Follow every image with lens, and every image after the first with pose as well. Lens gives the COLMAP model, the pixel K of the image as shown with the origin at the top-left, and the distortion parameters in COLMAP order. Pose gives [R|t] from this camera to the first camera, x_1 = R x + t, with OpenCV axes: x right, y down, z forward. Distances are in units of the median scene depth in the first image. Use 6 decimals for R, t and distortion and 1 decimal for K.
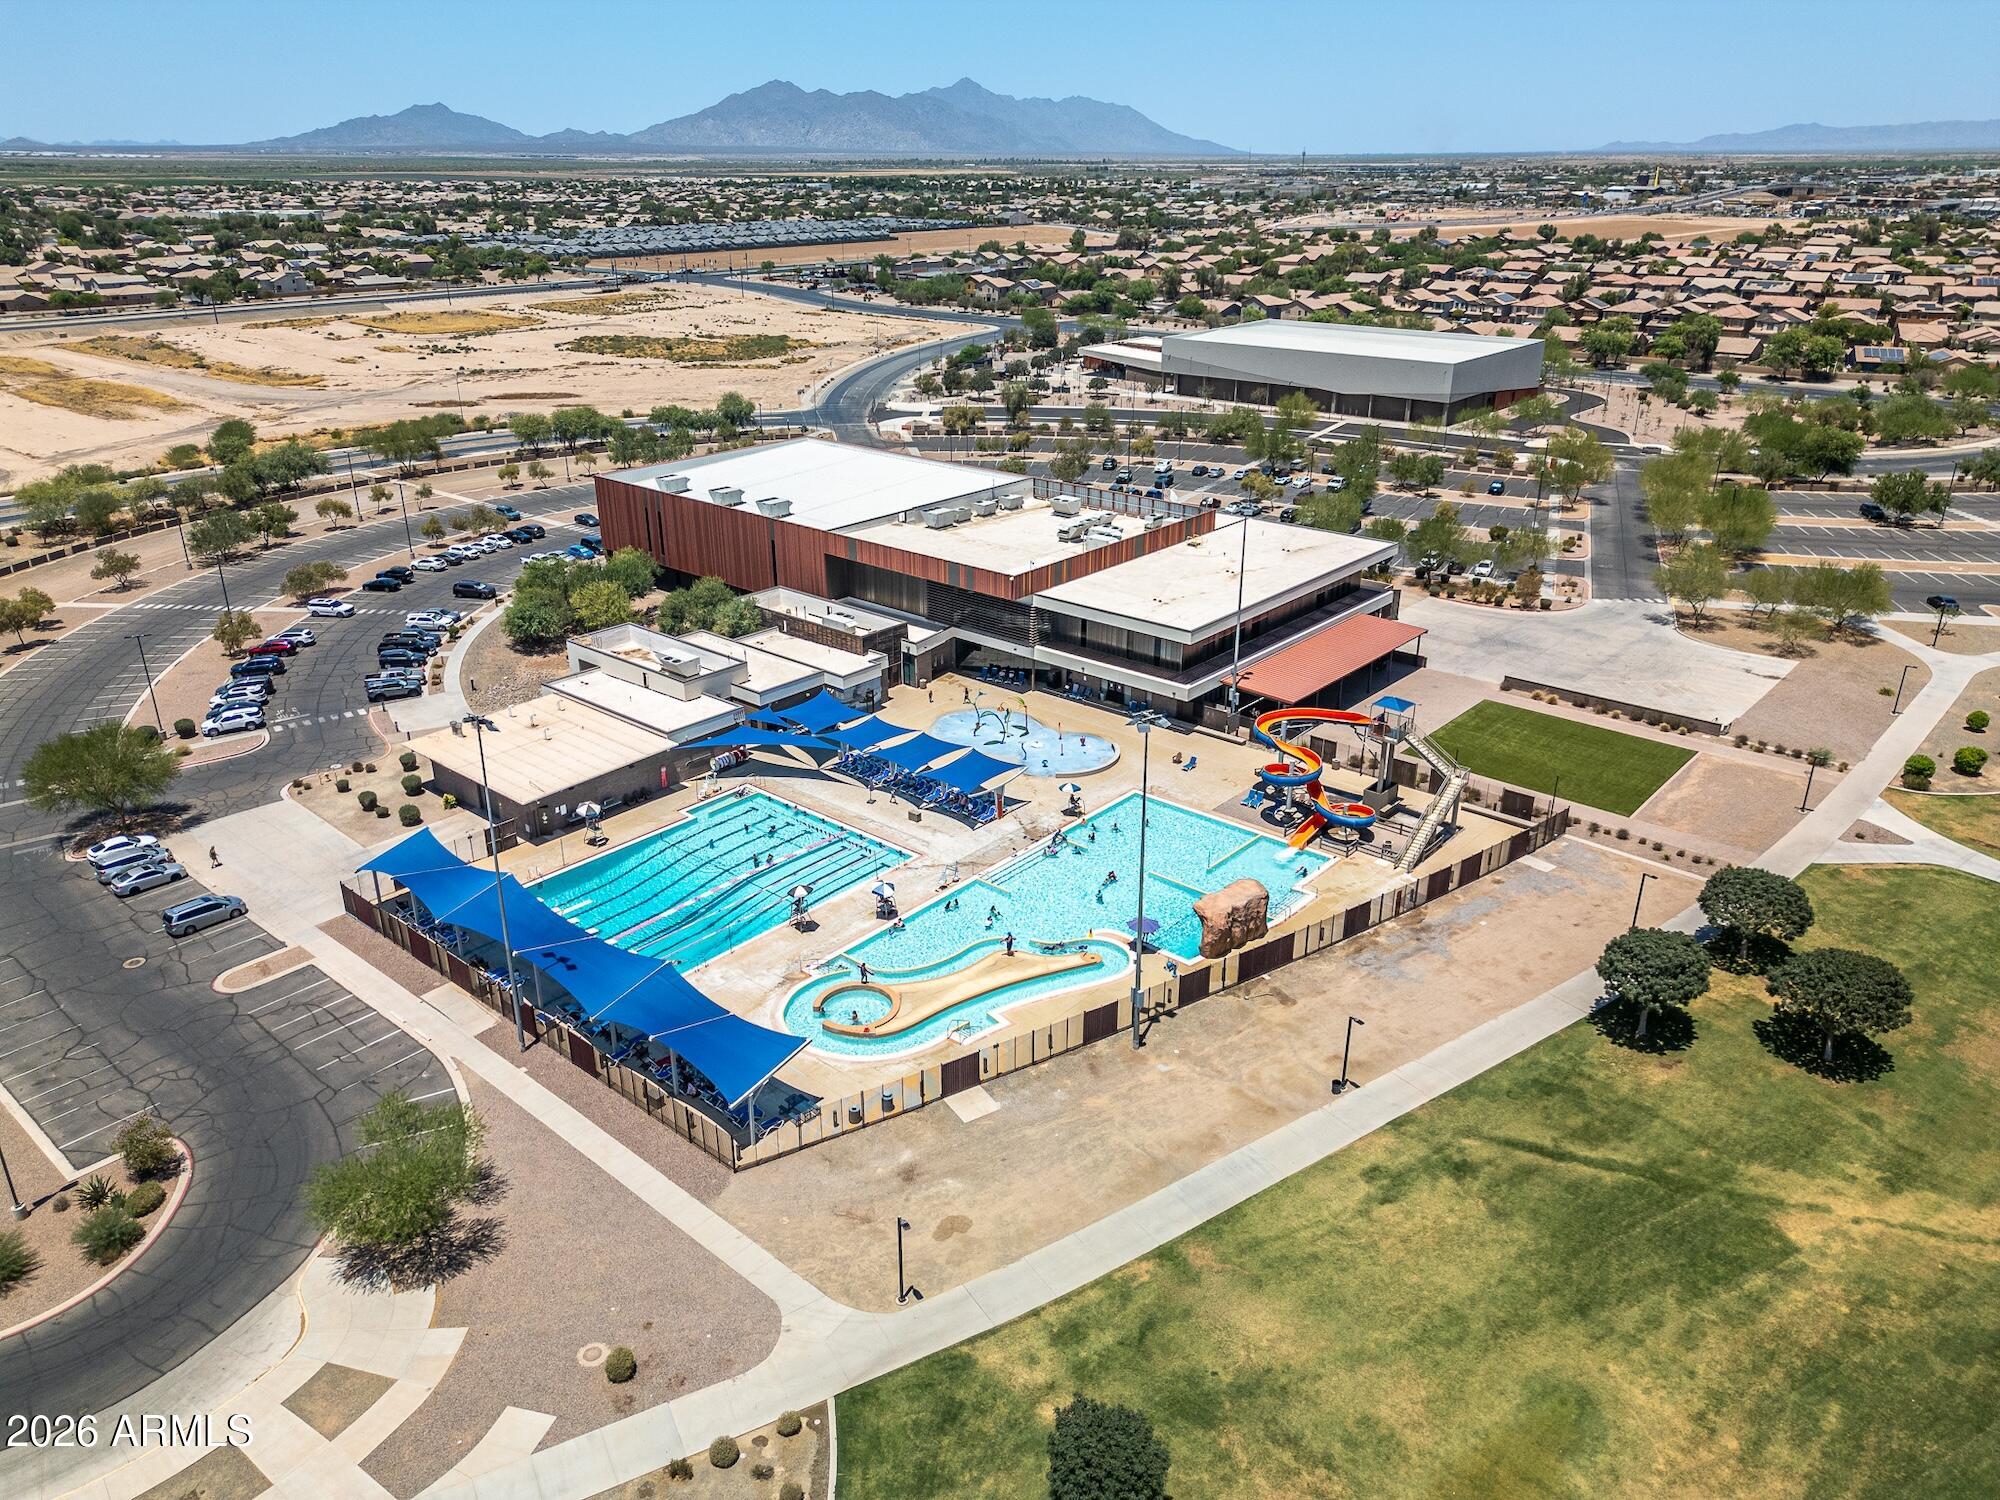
lens RADIAL K [[1402.5, 0, 994.2], [0, 1402.5, 753.1], [0, 0, 1]] dist [0.064955, -0.059995]
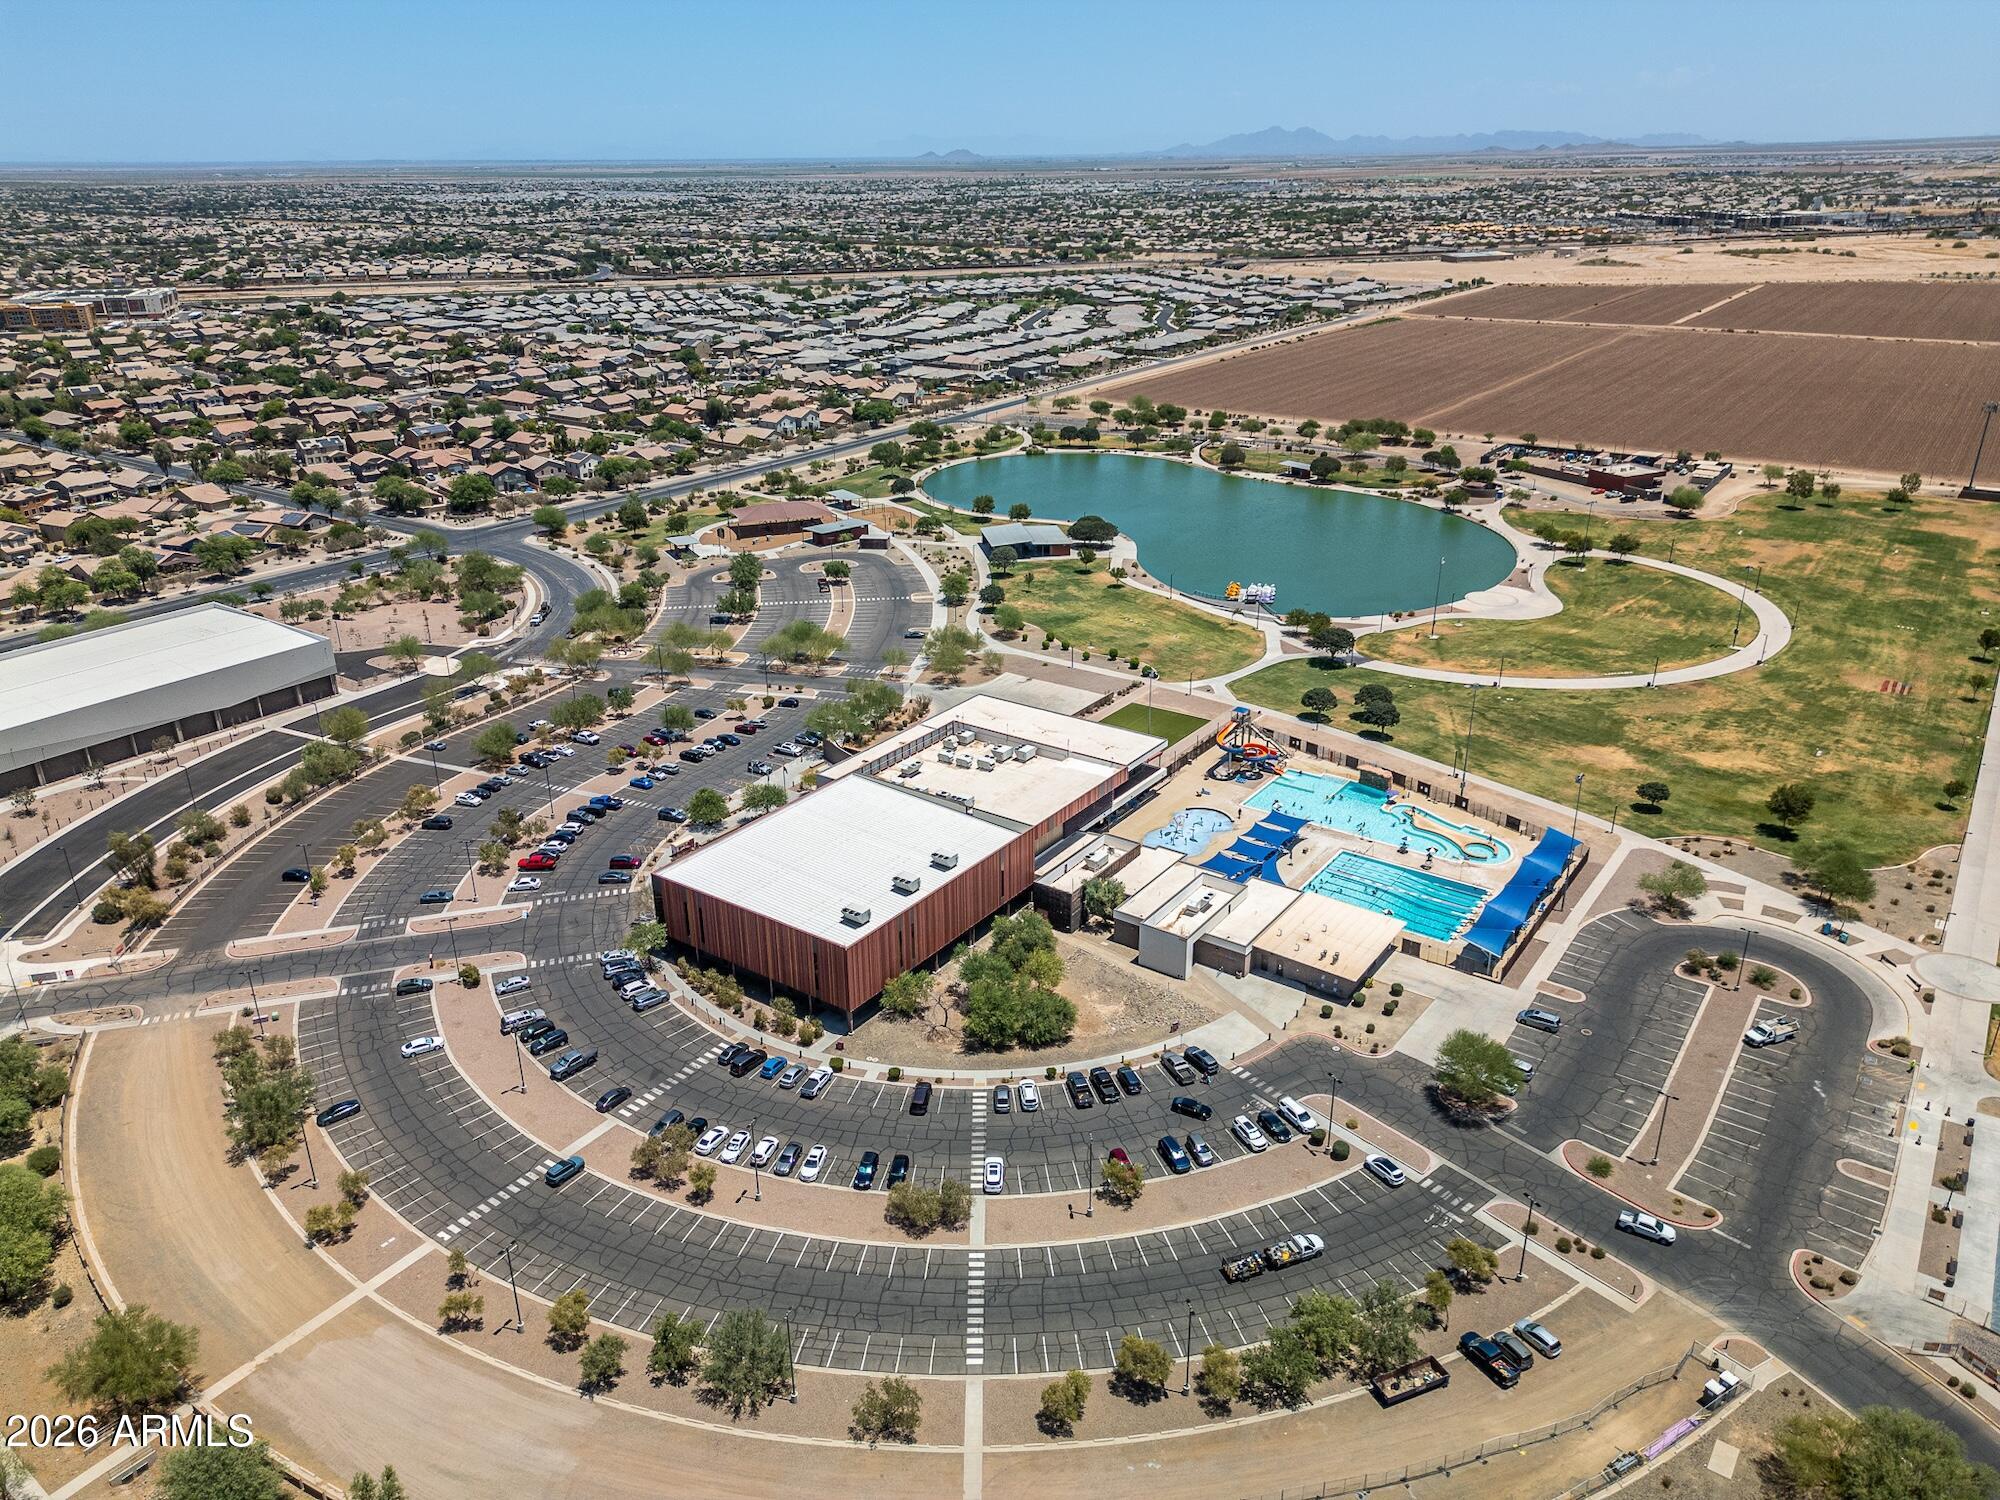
lens RADIAL K [[1402.5, 0, 994.2], [0, 1402.5, 753.1], [0, 0, 1]] dist [0.064955, -0.059995]
pose [[-0.093840, -0.387306, 0.917163, -1.230525], [0.400533, 0.828702, 0.390931, -0.703829], [-0.911465, 0.404039, 0.077363, 0.828521]]
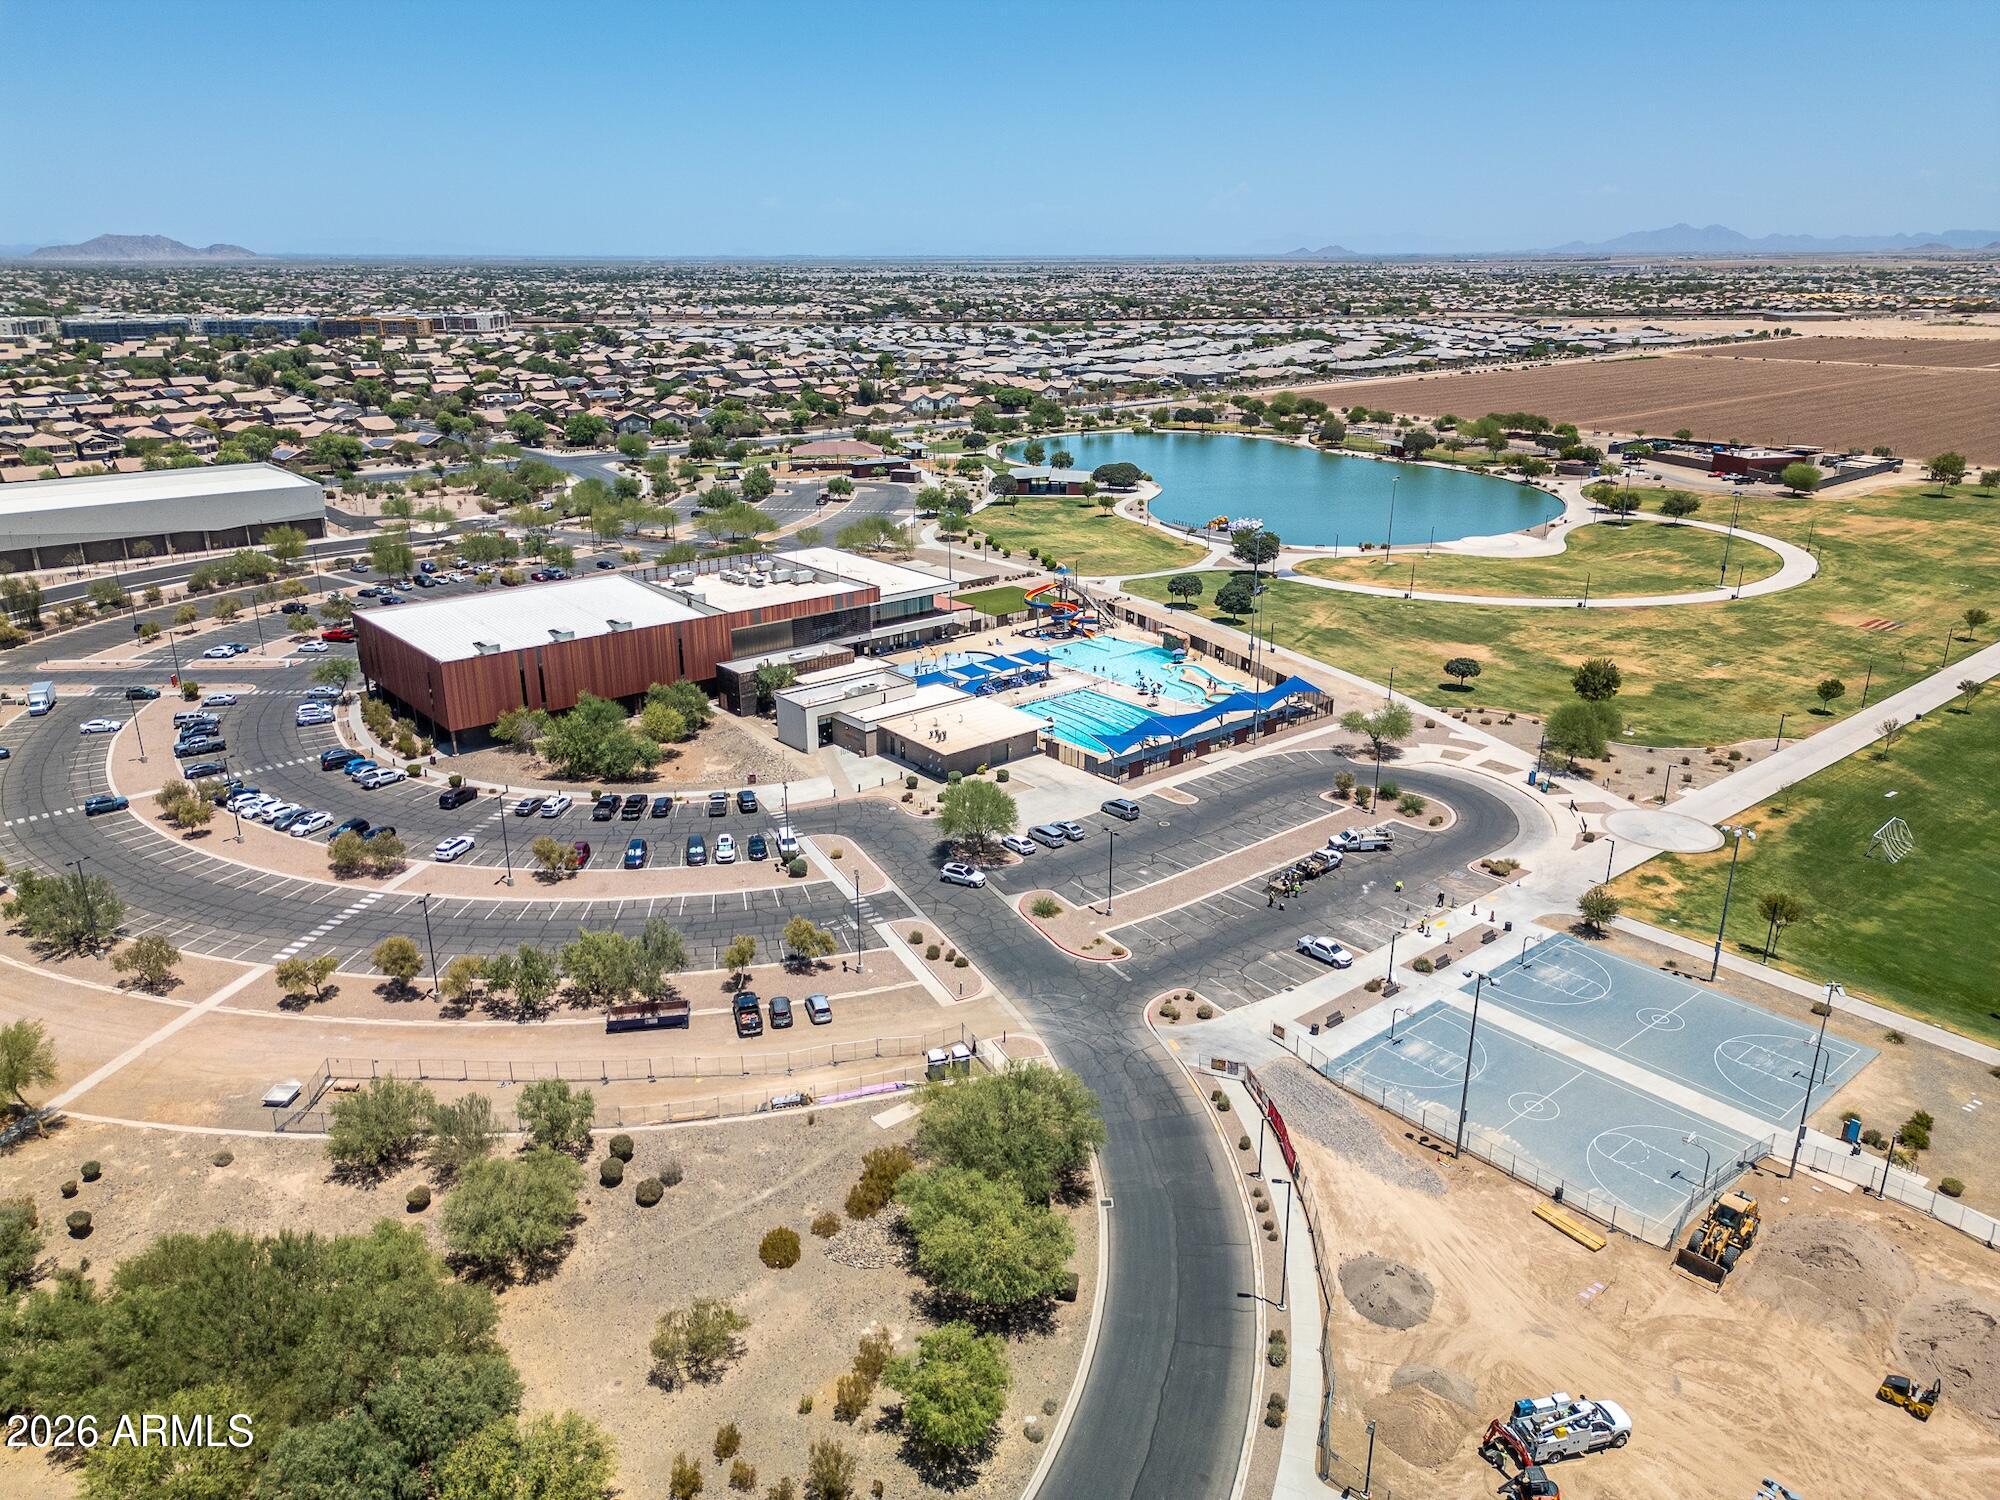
lens RADIAL K [[1402.5, 0, 994.2], [0, 1402.5, 753.1], [0, 0, 1]] dist [0.064955, -0.059995]
pose [[0.153321, -0.328831, 0.931860, -1.285762], [0.389131, 0.886907, 0.248943, -0.255093], [-0.908333, 0.324447, 0.263940, 0.414025]]
